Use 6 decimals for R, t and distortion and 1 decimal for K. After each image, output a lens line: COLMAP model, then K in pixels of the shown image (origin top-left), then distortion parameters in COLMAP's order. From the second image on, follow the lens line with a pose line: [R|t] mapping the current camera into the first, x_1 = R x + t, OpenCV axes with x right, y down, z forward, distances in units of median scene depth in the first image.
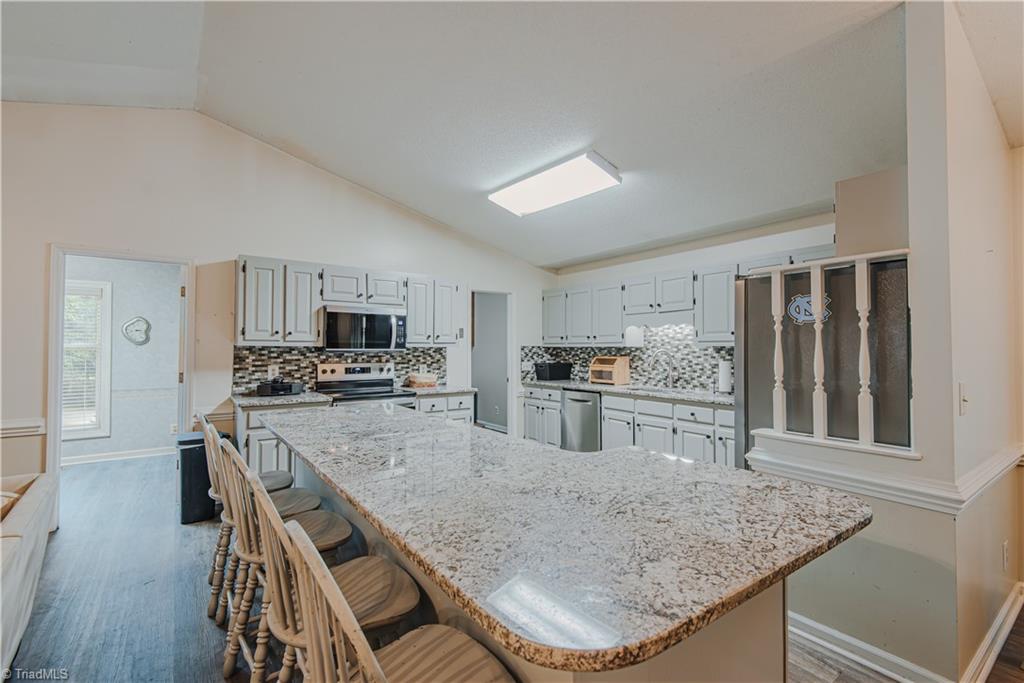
lens RADIAL K [[459.1, 0, 511.9], [0, 459.1, 340.1], [0, 0, 1]] dist [0.003667, 0.000046]
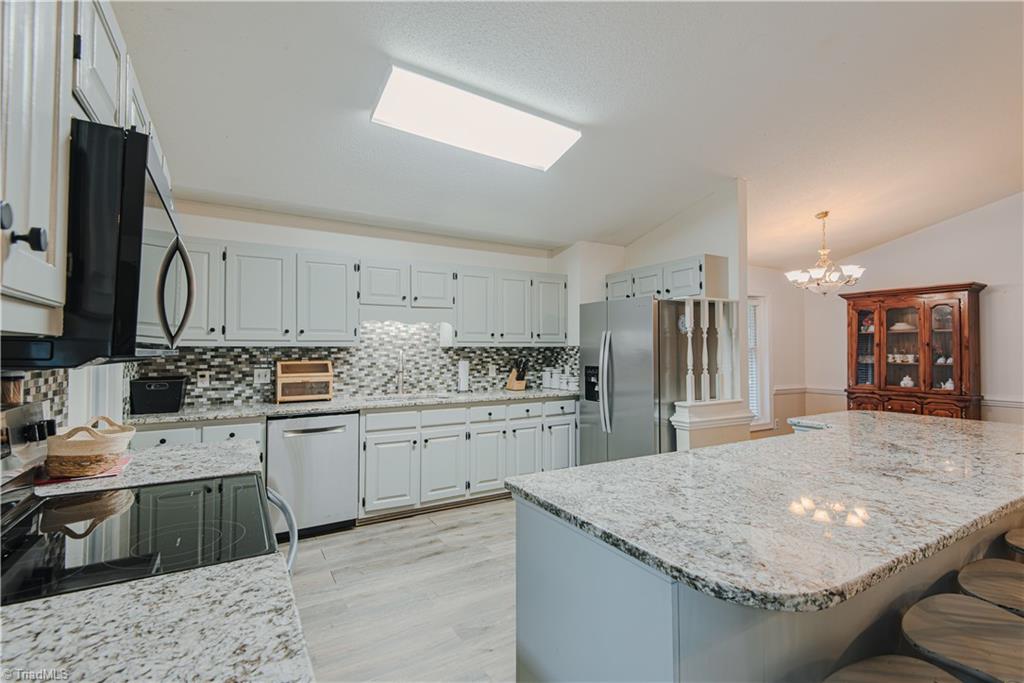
lens RADIAL K [[459.1, 0, 512.0], [0, 459.1, 341.9], [0, 0, 1]] dist [0.003667, 0.000046]
pose [[0.073099, 0.014081, 0.997225, -0.518072], [-0.016795, 0.999776, -0.012886, 0.013013], [-0.997183, -0.015807, 0.073319, 0.746654]]
